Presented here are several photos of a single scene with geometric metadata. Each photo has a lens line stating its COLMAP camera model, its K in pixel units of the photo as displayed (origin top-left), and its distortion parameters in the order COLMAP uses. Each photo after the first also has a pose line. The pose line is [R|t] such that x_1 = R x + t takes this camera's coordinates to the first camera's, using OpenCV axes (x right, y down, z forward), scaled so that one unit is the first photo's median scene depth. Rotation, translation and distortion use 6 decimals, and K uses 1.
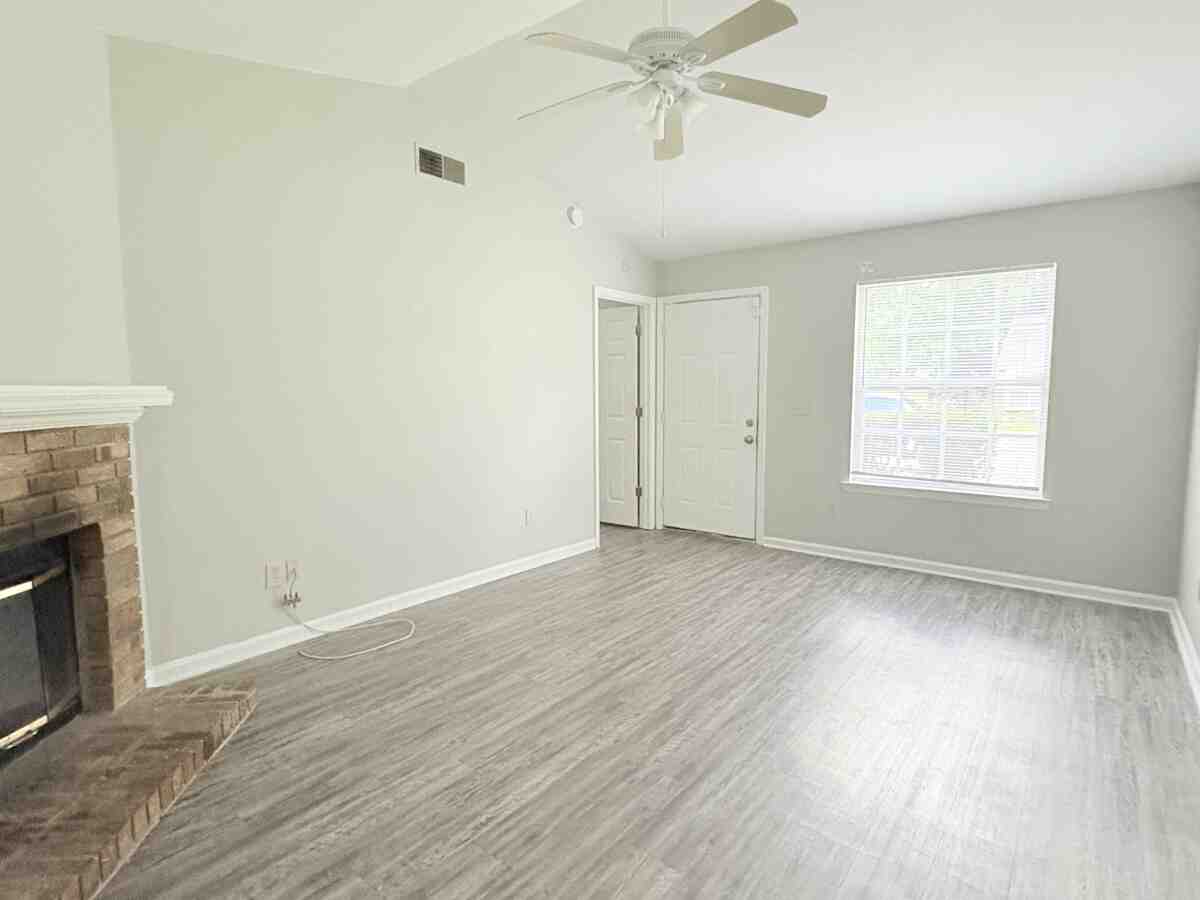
lens RADIAL K [[641.5, 0, 600.0], [0, 641.5, 450.0], [0, 0, 1]] dist [-0.003127, 0.000152]
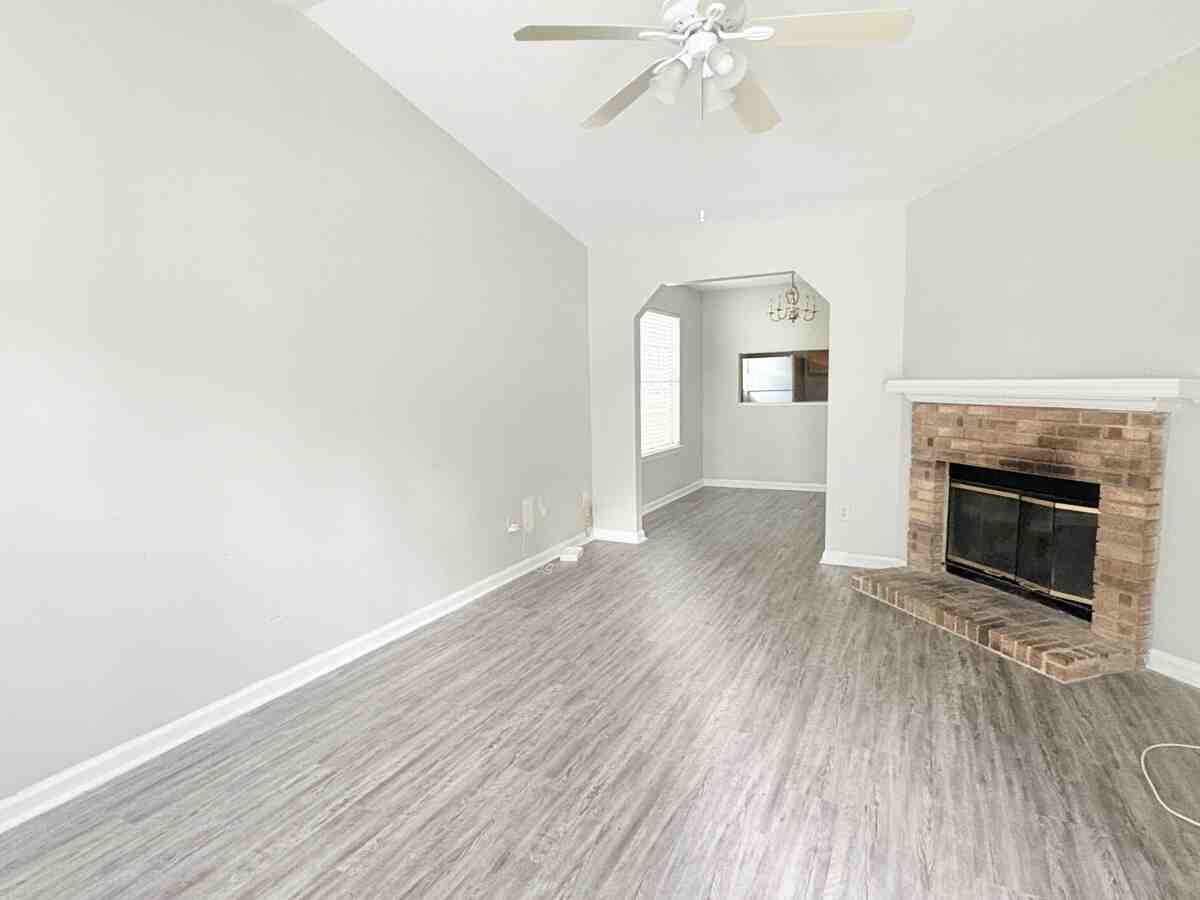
lens RADIAL K [[641.5, 0, 600.0], [0, 641.5, 450.0], [0, 0, 1]] dist [-0.003127, 0.000152]
pose [[-0.981875, 0.038794, -0.185516, 0.419090], [0.000294, 0.979138, 0.203197, -0.203844], [0.189528, 0.199460, -0.961403, 1.908104]]
